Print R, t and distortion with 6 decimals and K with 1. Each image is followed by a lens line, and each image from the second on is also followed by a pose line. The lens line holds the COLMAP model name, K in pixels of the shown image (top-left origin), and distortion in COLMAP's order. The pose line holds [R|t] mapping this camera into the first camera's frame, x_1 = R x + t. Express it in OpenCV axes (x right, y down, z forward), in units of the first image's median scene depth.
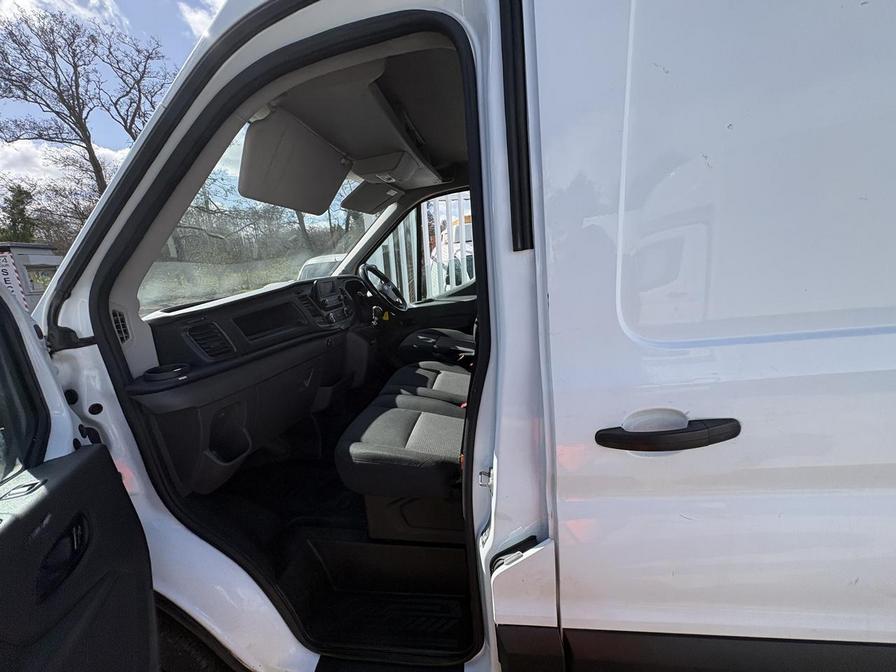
lens RADIAL K [[354.8, 0, 447.5], [0, 354.8, 337.8], [0, 0, 1]] dist [0.002380, -0.000340]
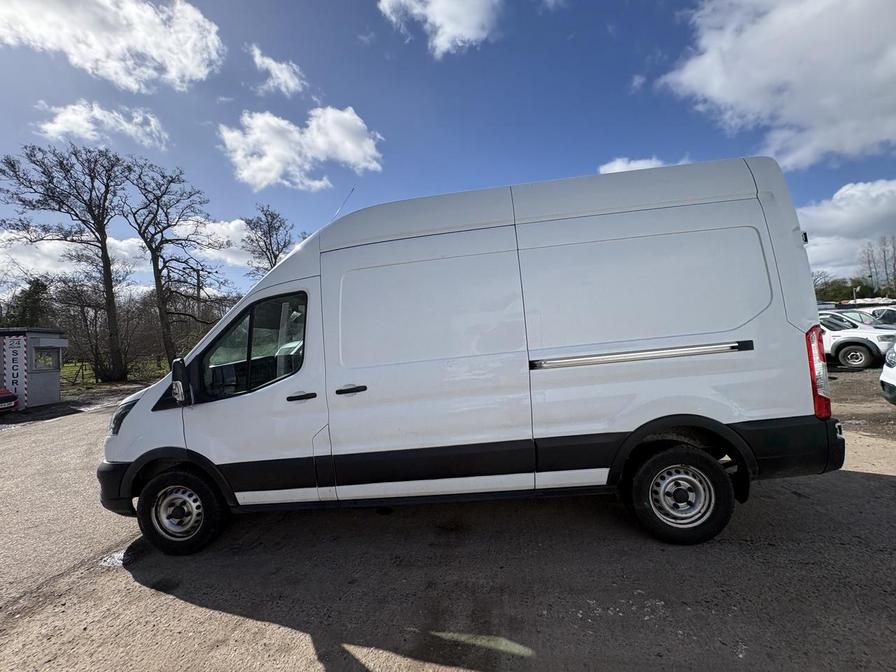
lens RADIAL K [[354.8, 0, 439.0], [0, 354.8, 330.4], [0, 0, 1]] dist [0.002380, -0.000340]
pose [[0.999322, 0.007871, 0.035971, 0.481483], [0.001414, 0.967966, -0.251075, 0.206641], [-0.036795, 0.250956, 0.967299, -1.035696]]
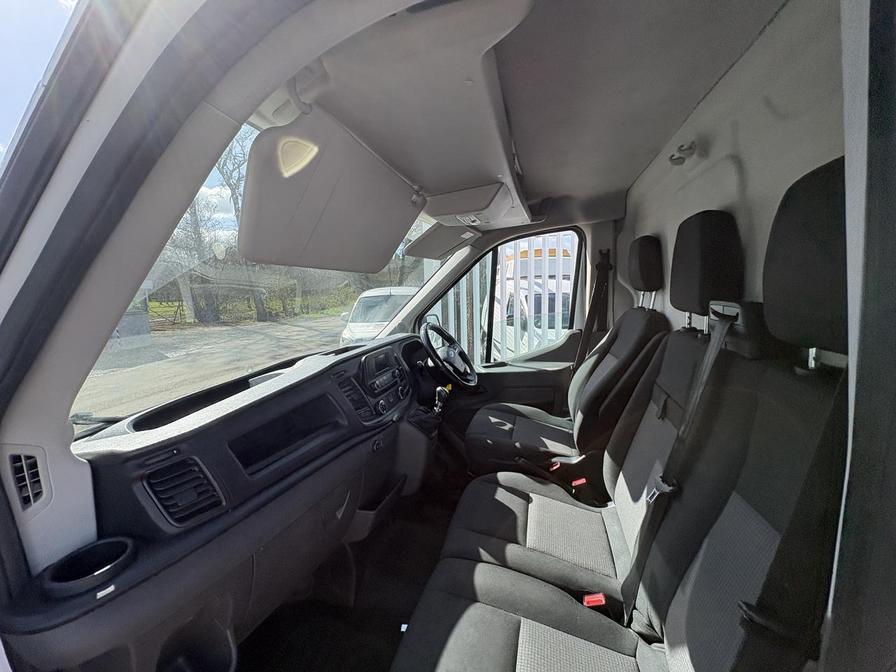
lens RADIAL K [[354.8, 0, 447.3], [0, 354.8, 339.5], [0, 0, 1]] dist [0.002380, -0.000340]
pose [[0.989860, 0.047906, -0.133724, -0.084555], [-0.057991, 0.995677, -0.072562, -0.120485], [0.129670, 0.079581, 0.988359, 0.238165]]
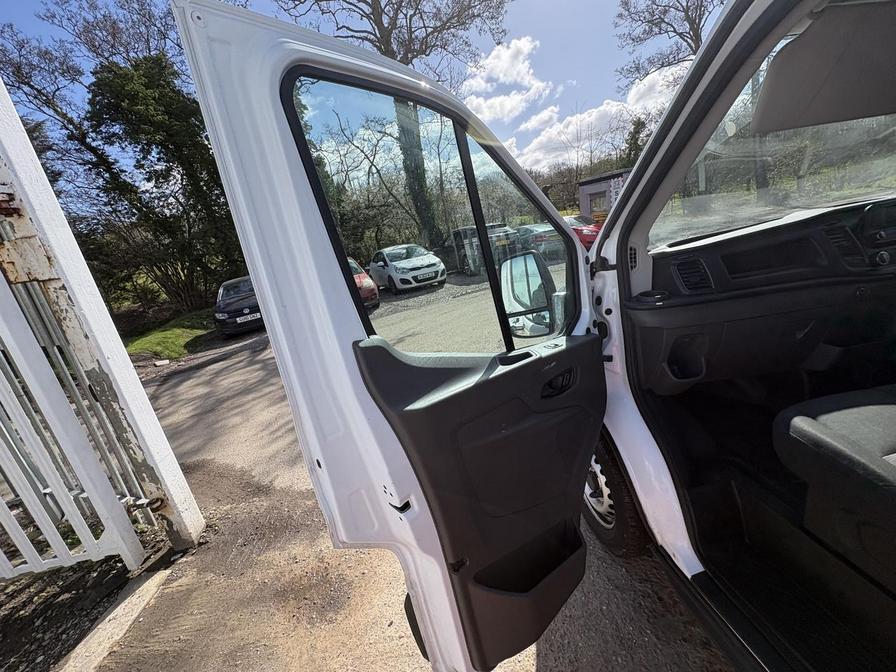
lens RADIAL K [[354.8, 0, 448.0], [0, 354.8, 333.6], [0, 0, 1]] dist [0.002380, -0.000340]
pose [[0.255176, 0.288792, -0.922759, 0.131648], [-0.063076, 0.957293, 0.282156, -0.046154], [0.964835, -0.013795, 0.262494, -0.036376]]
